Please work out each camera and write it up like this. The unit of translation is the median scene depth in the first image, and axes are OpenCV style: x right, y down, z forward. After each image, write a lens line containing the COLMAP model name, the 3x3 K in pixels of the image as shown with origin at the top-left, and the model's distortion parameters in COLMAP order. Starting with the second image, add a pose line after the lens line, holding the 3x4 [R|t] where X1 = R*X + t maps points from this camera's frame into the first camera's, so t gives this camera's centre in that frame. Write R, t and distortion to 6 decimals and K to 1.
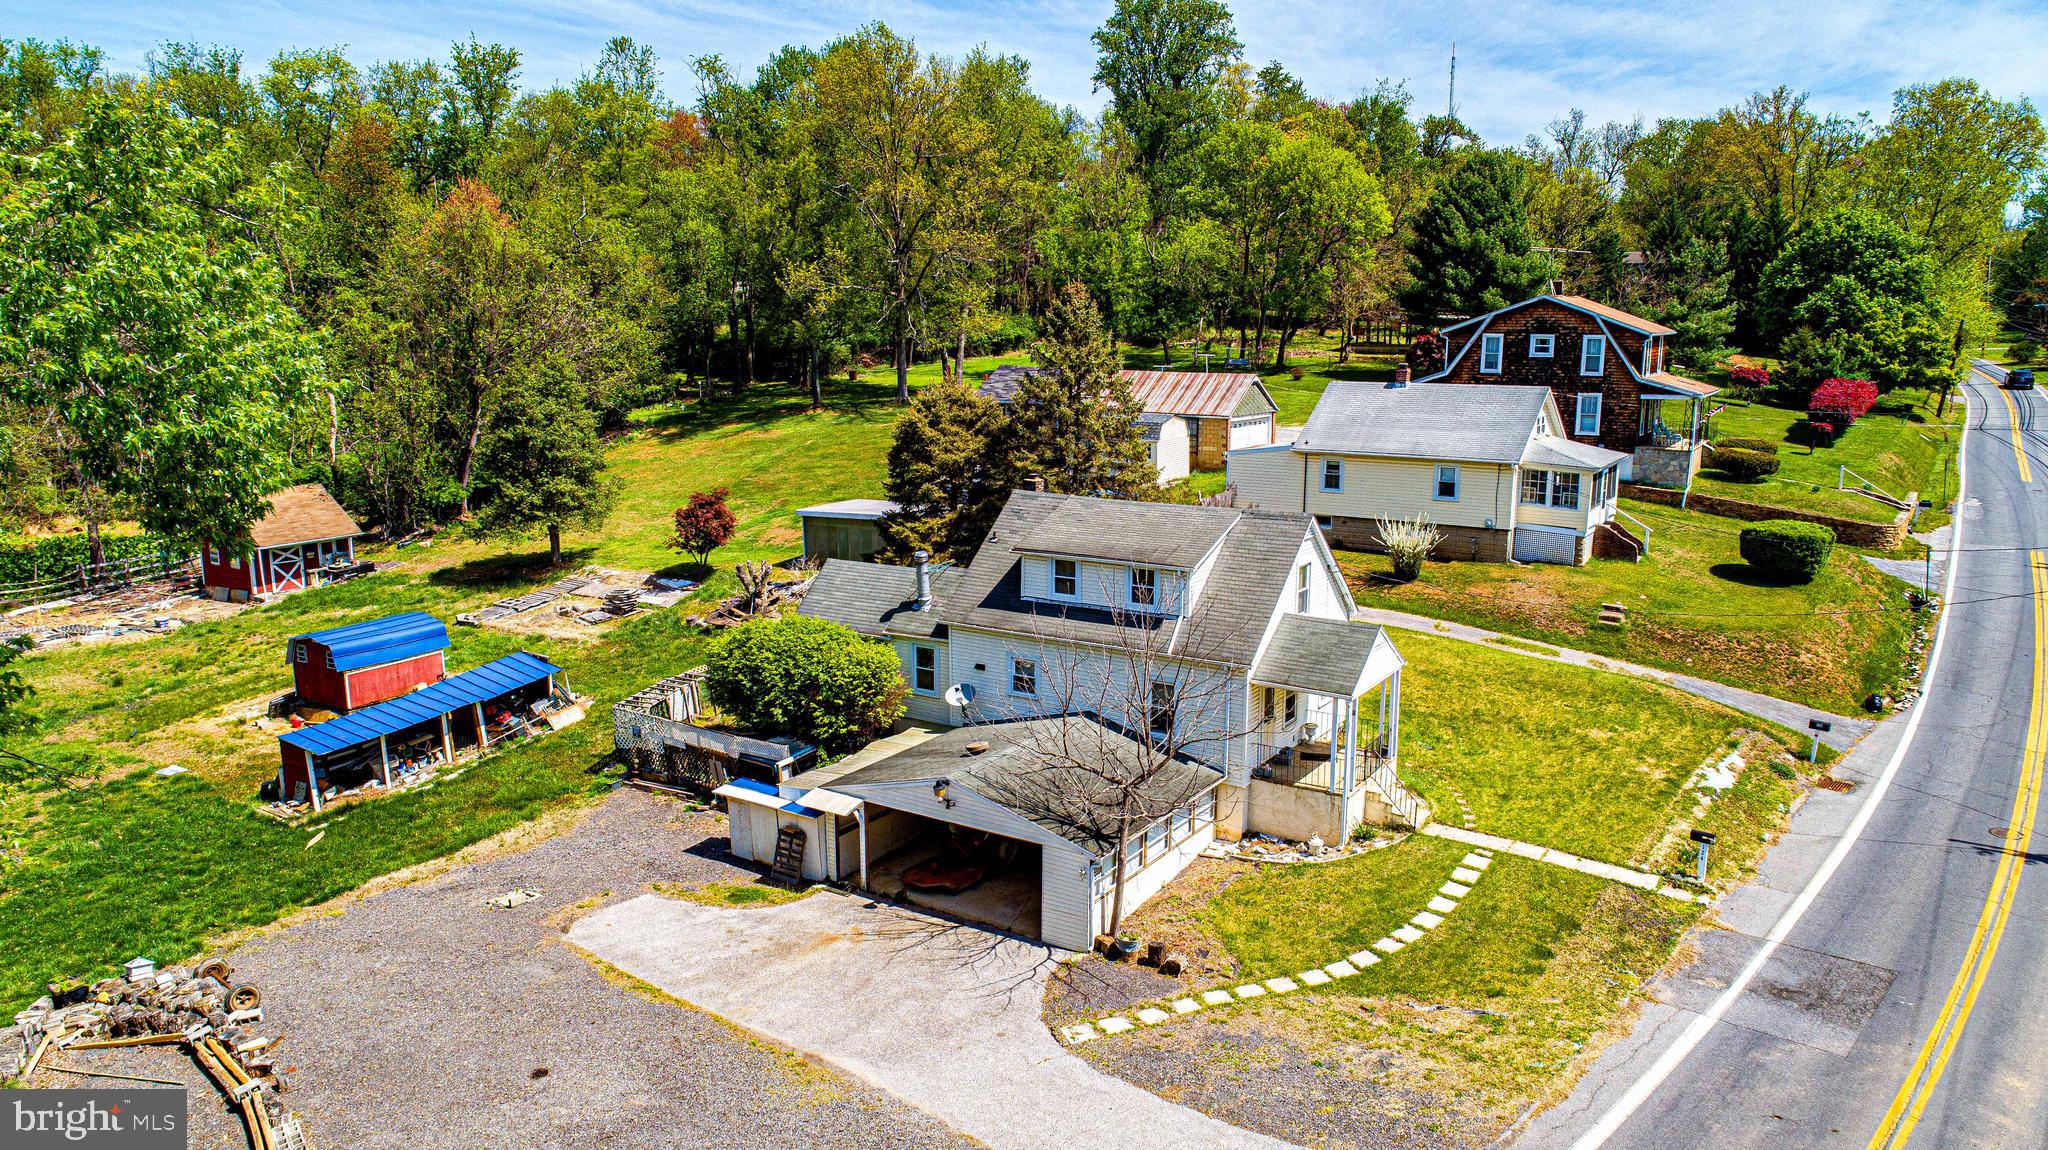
lens RADIAL K [[1368.2, 0, 1026.0], [0, 1368.2, 575.6], [0, 0, 1]] dist [-0.016396, 0.007127]
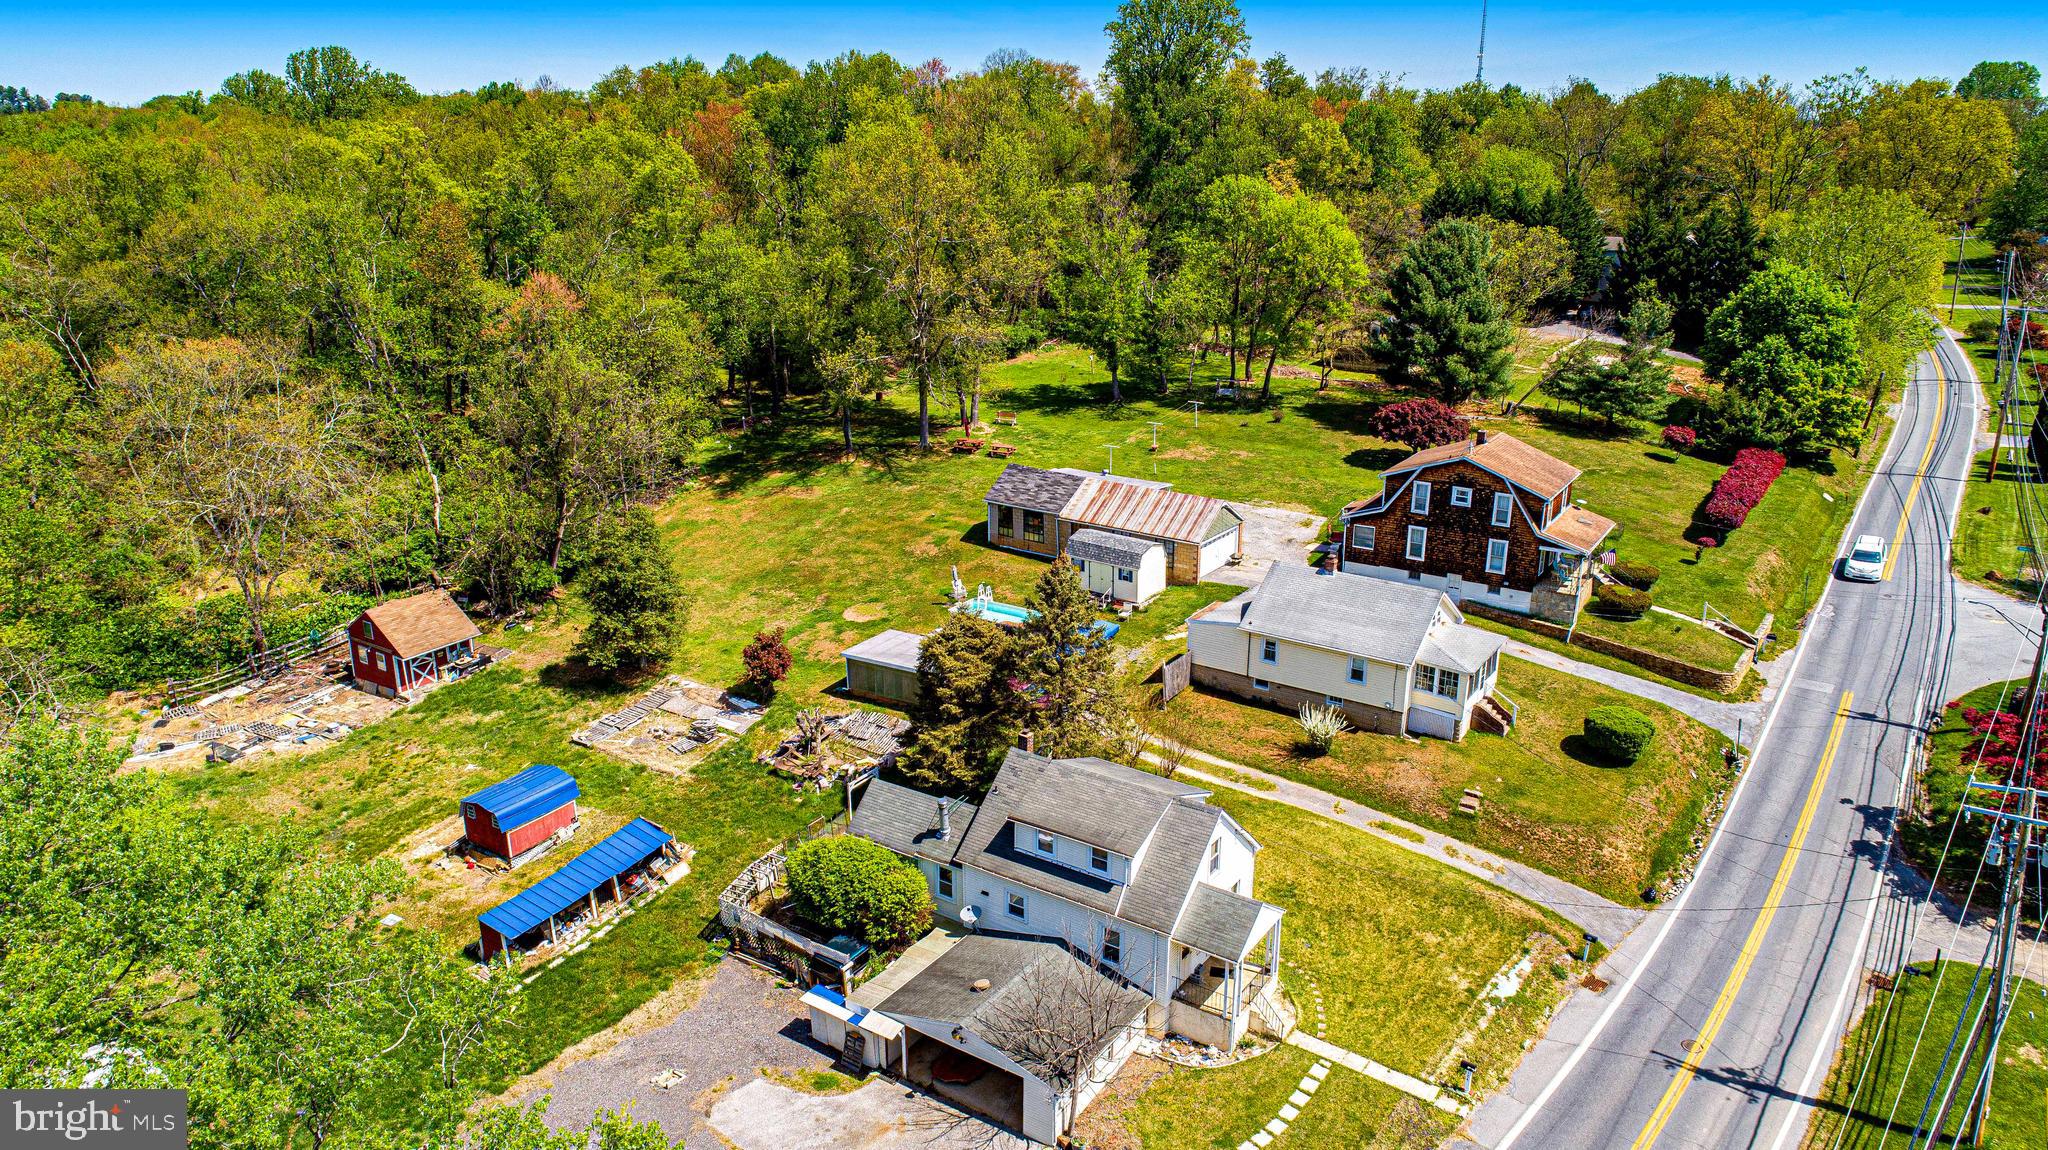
lens RADIAL K [[1368.2, 0, 1026.6], [0, 1368.2, 576.1], [0, 0, 1]] dist [-0.016396, 0.007127]
pose [[0.999882, 0.006040, -0.014115, 0.024169], [-0.004175, 0.991683, 0.128639, -0.395368], [0.014775, -0.128565, 0.991591, -0.310159]]
